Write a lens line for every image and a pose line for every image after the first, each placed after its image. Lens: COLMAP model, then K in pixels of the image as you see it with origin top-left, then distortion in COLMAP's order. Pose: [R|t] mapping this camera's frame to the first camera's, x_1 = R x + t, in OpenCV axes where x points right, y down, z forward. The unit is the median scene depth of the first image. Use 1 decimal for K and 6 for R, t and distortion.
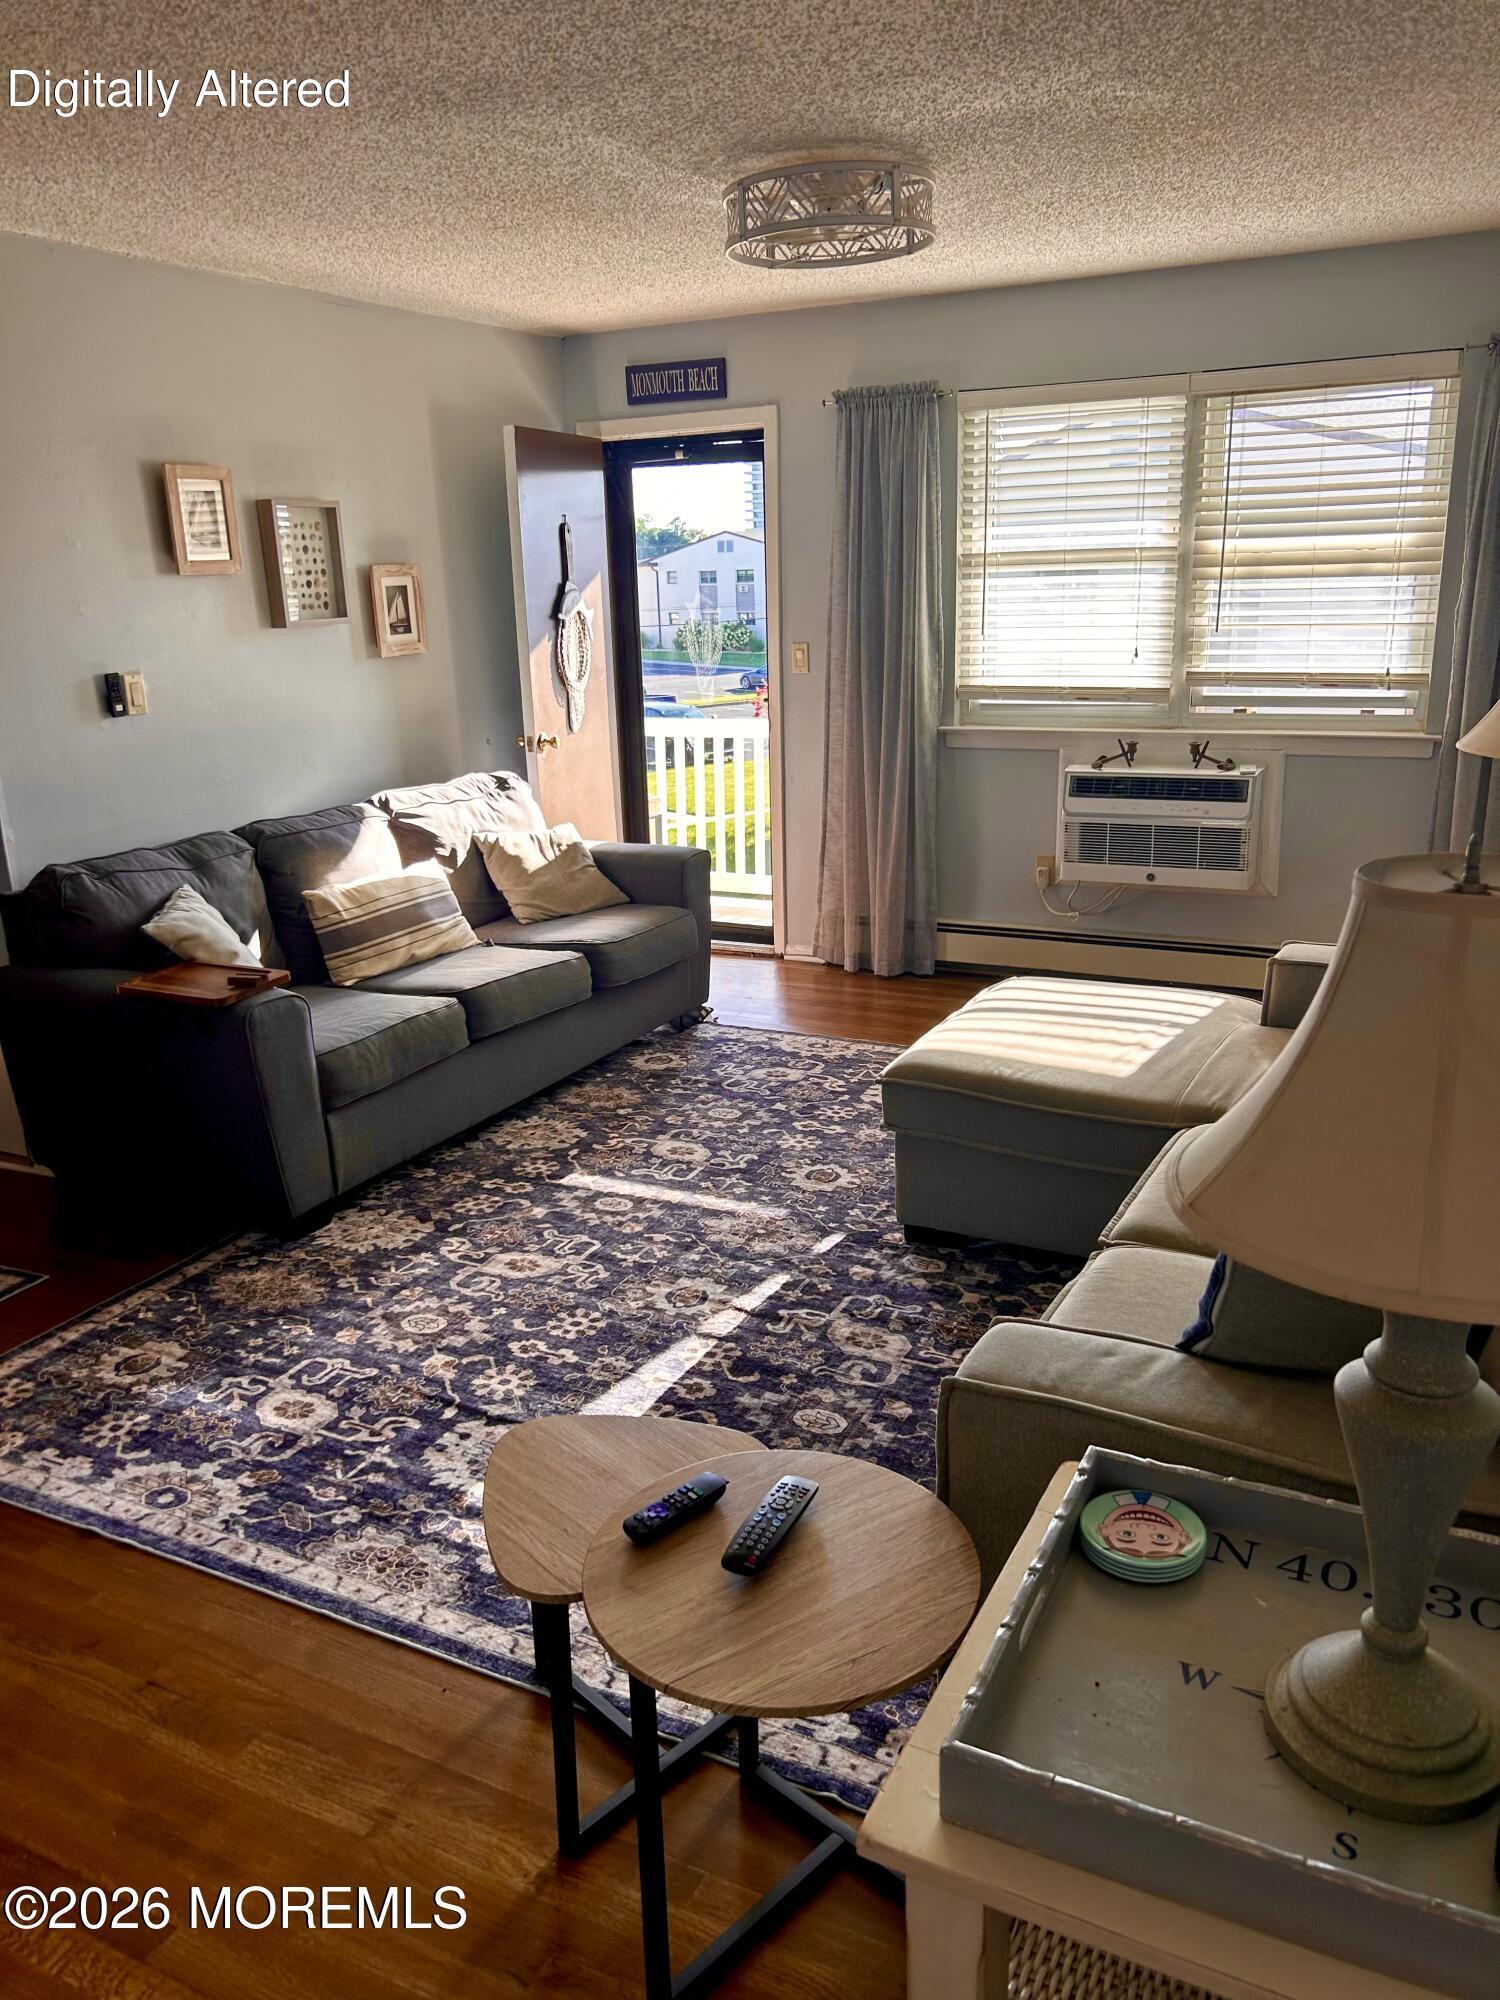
lens RADIAL K [[1506.6, 0, 751.4], [0, 1506.6, 1003.5], [0, 0, 1]] dist [-0.014992, -0.004248]
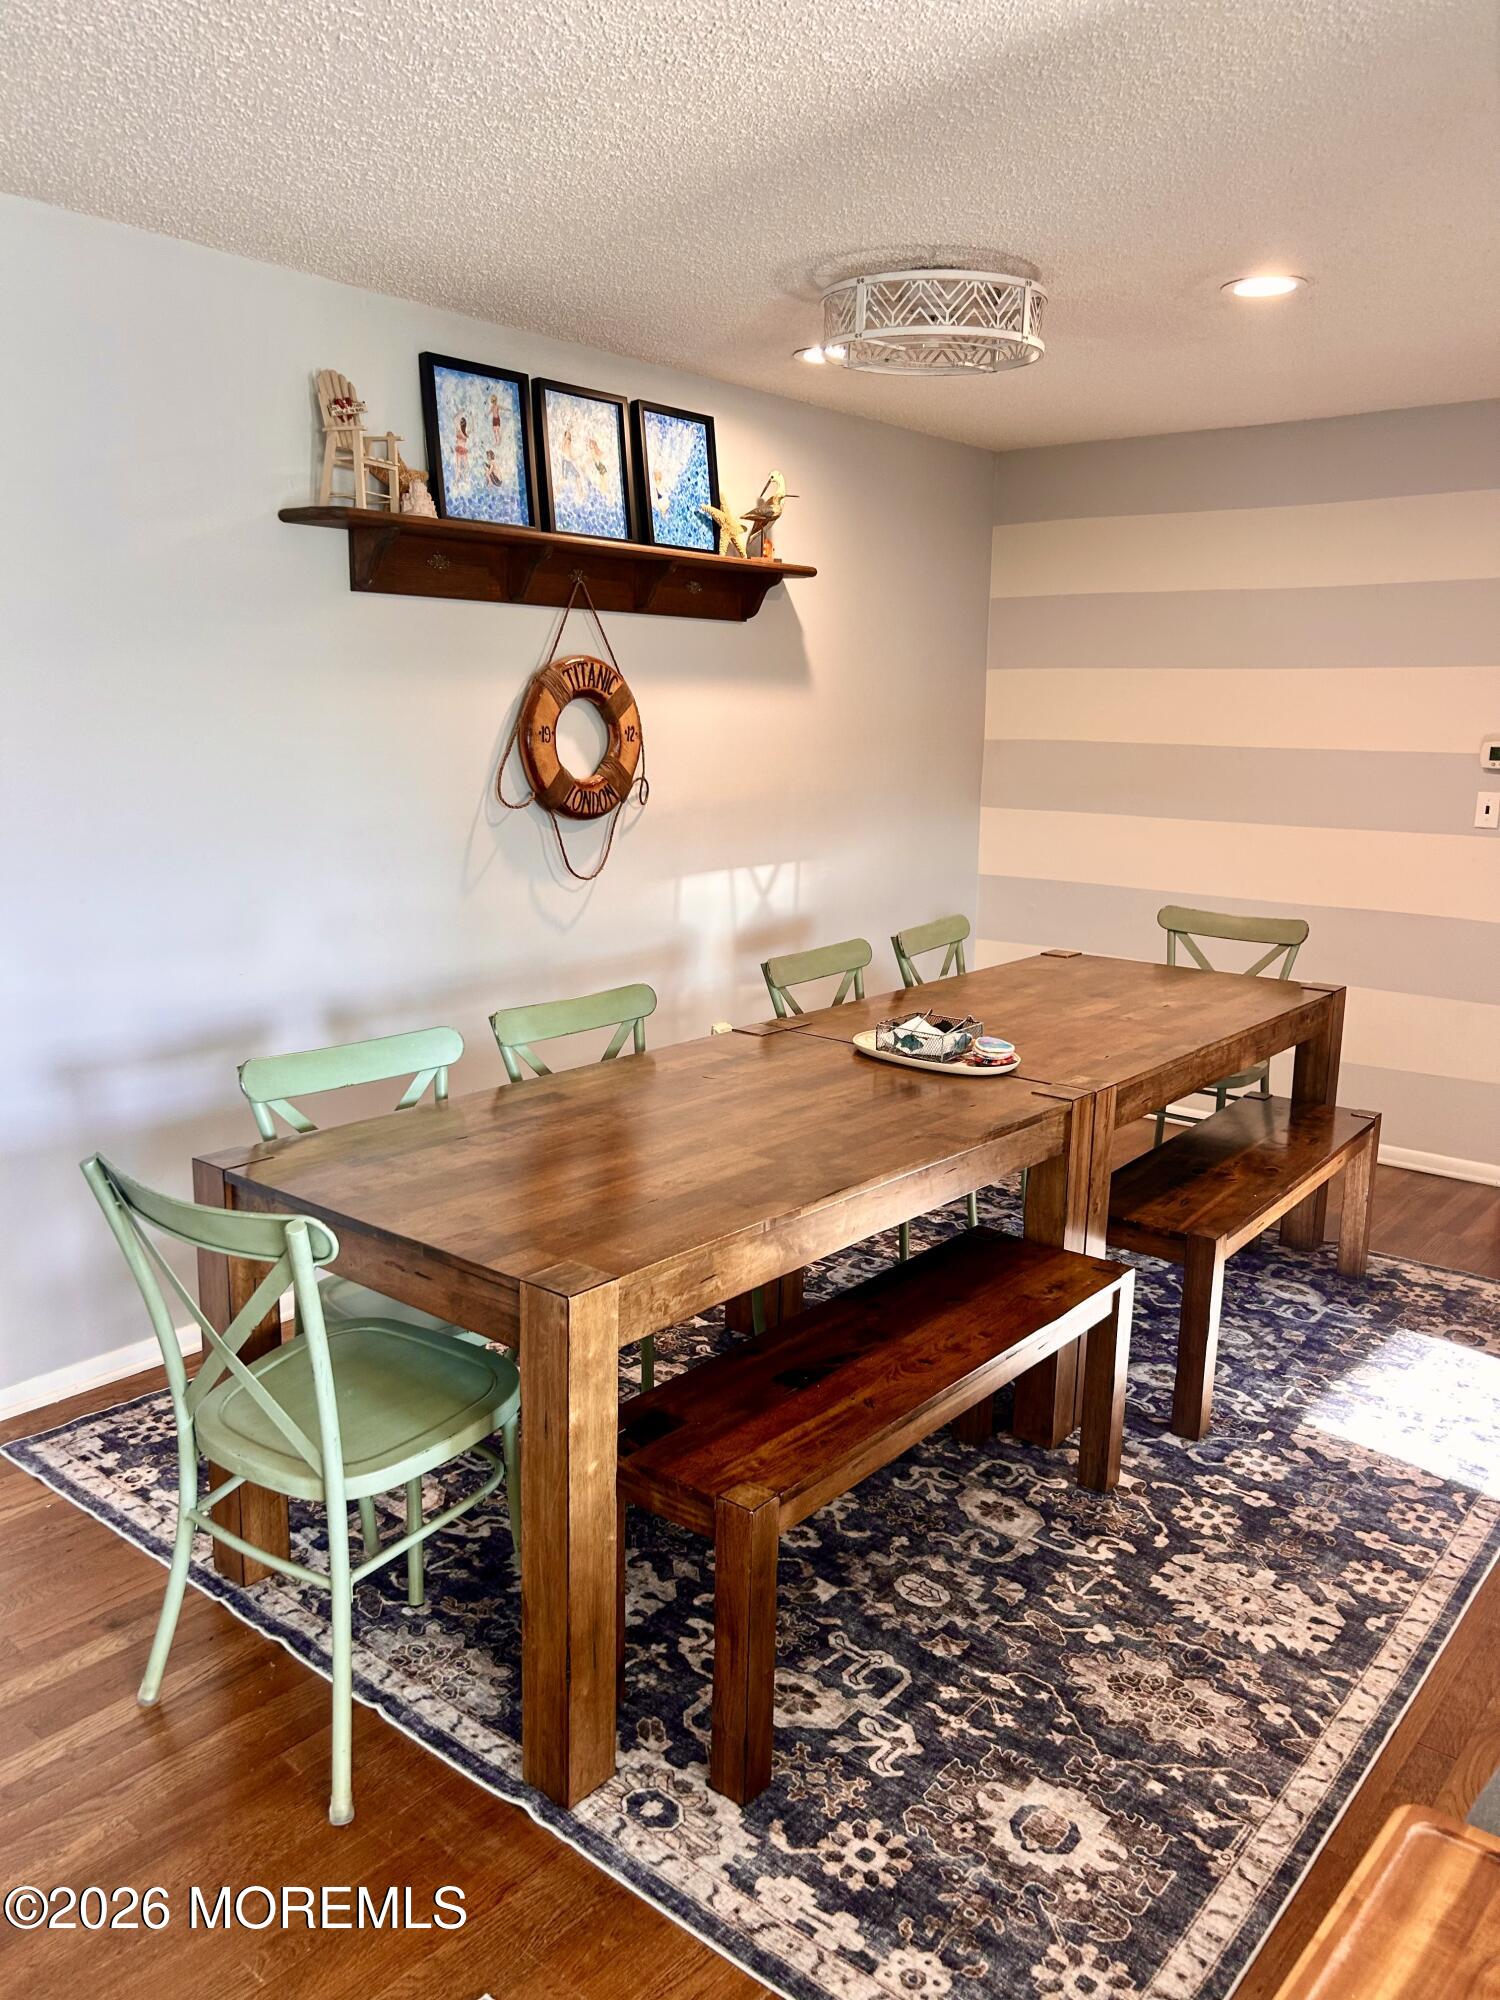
lens RADIAL K [[1506.6, 0, 748.2], [0, 1506.6, 998.1], [0, 0, 1]] dist [-0.014992, -0.004248]
pose [[-0.975637, -0.033114, 0.216877, -0.076801], [0.068818, 0.892460, 0.445846, -0.430251], [-0.208318, 0.449909, -0.868439, 1.526905]]
